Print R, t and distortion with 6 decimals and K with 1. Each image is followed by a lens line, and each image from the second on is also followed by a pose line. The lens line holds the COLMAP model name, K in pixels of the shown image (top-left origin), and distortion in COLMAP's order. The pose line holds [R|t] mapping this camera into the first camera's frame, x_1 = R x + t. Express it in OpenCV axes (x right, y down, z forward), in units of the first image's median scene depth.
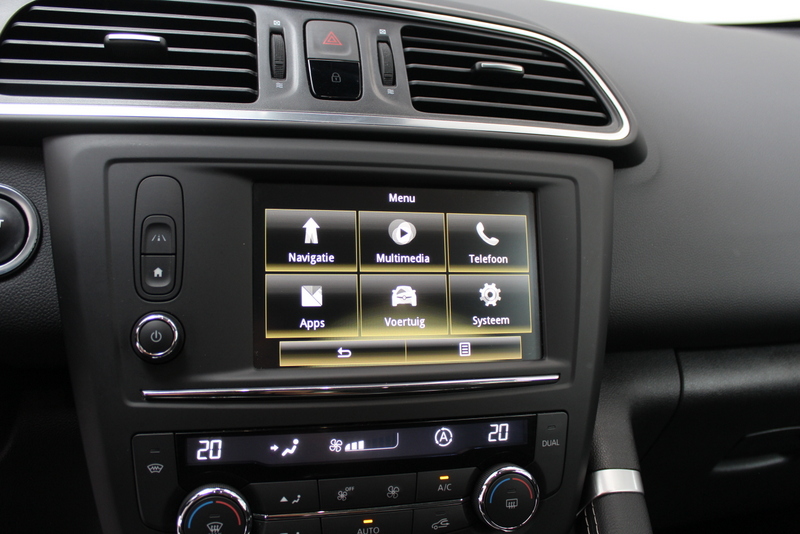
lens RADIAL K [[732.2, 0, 399.9], [0, 732.2, 267.0], [0, 0, 1]] dist [-0.103745, 0.000000]
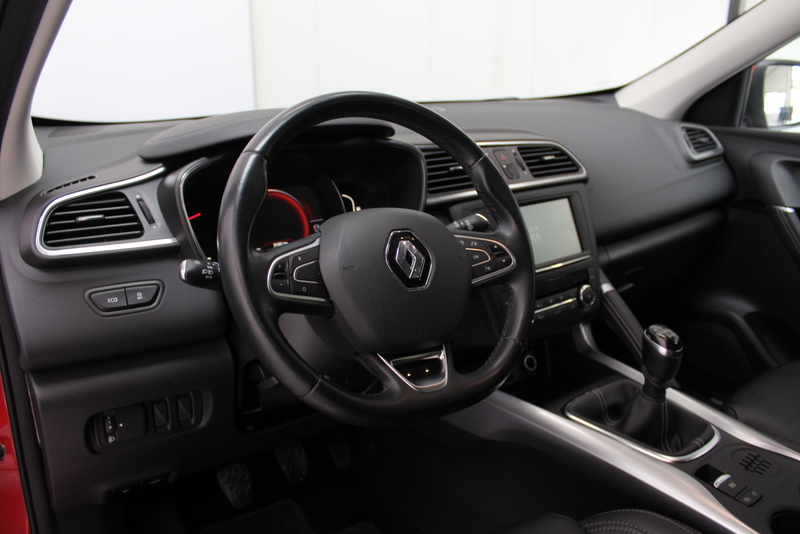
lens RADIAL K [[662.9, 0, 398.2], [0, 662.9, 266.0], [0, 0, 1]] dist [-0.078655, 0.014689]
pose [[0.920191, -0.190427, 0.342033, -1.576536], [0.181592, 0.981662, 0.057994, -0.124979], [-0.346805, 0.008745, 0.937897, -1.422509]]
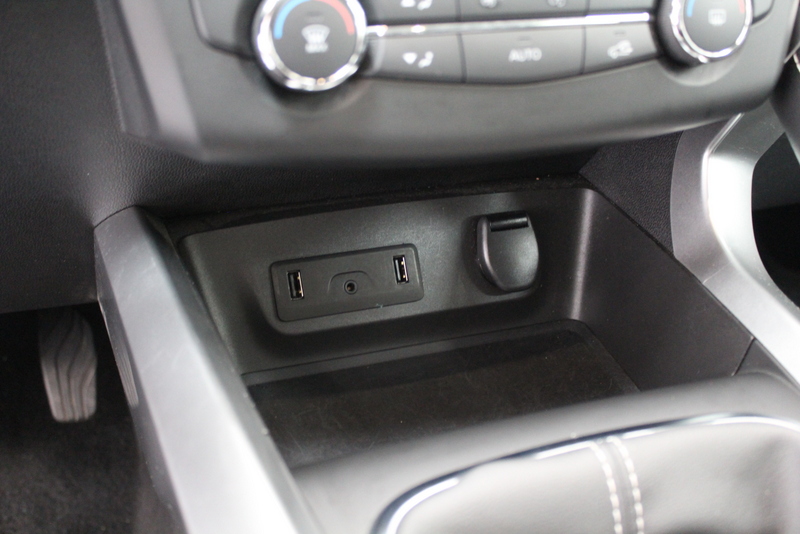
lens RADIAL K [[939.6, 0, 402.0], [0, 939.6, 267.5], [0, 0, 1]] dist [-0.045910, 0.000000]
pose [[0.995775, -0.074669, 0.053449, -0.213506], [0.060478, 0.971273, 0.230155, 0.333570], [-0.069099, -0.225951, 0.971685, 0.088212]]
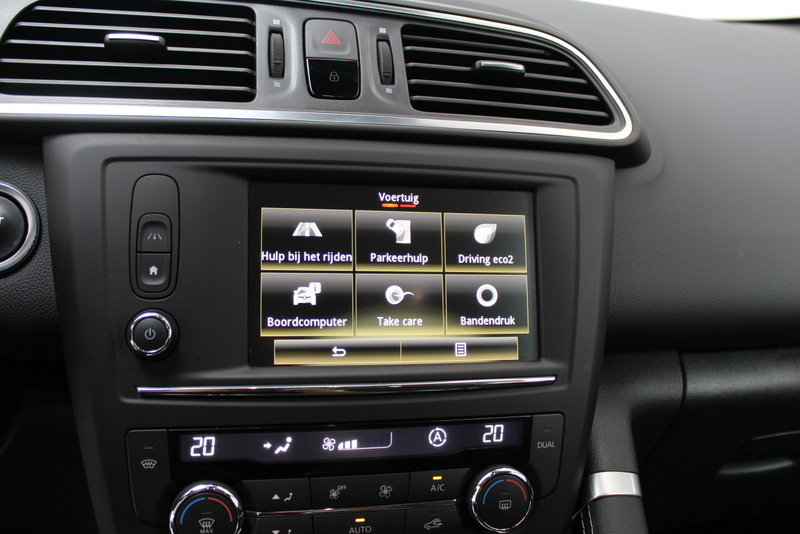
lens RADIAL K [[732.2, 0, 400.4], [0, 732.2, 264.8], [0, 0, 1]] dist [-0.103745, 0.000000]
pose [[0.999518, 0.008513, -0.029843, 0.036962], [-0.008374, 0.999954, 0.004771, -0.007326], [0.029882, -0.004519, 0.999543, 0.000868]]
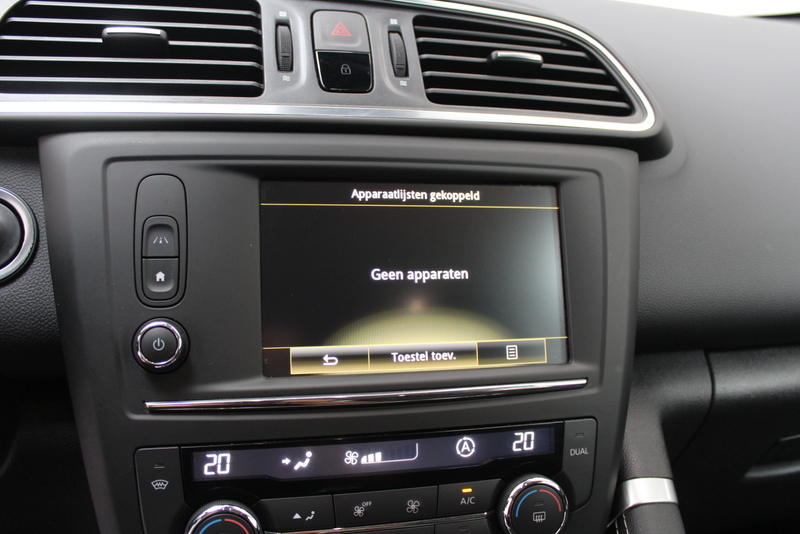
lens RADIAL K [[732.2, 0, 401.3], [0, 732.2, 264.5], [0, 0, 1]] dist [-0.103745, 0.000000]
pose [[0.999751, -0.016198, -0.015359, -0.004776], [0.016017, 0.999801, -0.011868, 0.007325], [0.015548, 0.011620, 0.999812, 0.055632]]
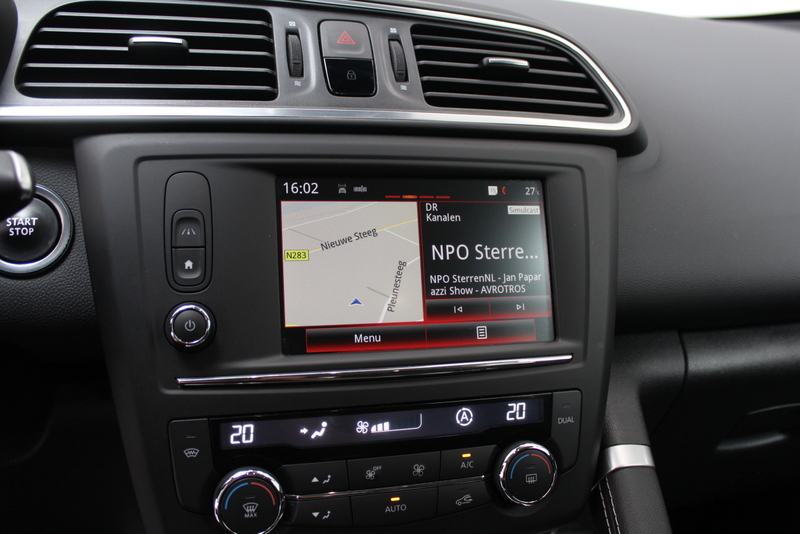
lens RADIAL K [[732.2, 0, 398.5], [0, 732.2, 267.7], [0, 0, 1]] dist [-0.103745, 0.000000]
pose [[0.999598, -0.025204, 0.013010, -0.042559], [0.025222, 0.999681, -0.001231, 0.018979], [-0.012975, 0.001559, 0.999915, -0.043155]]
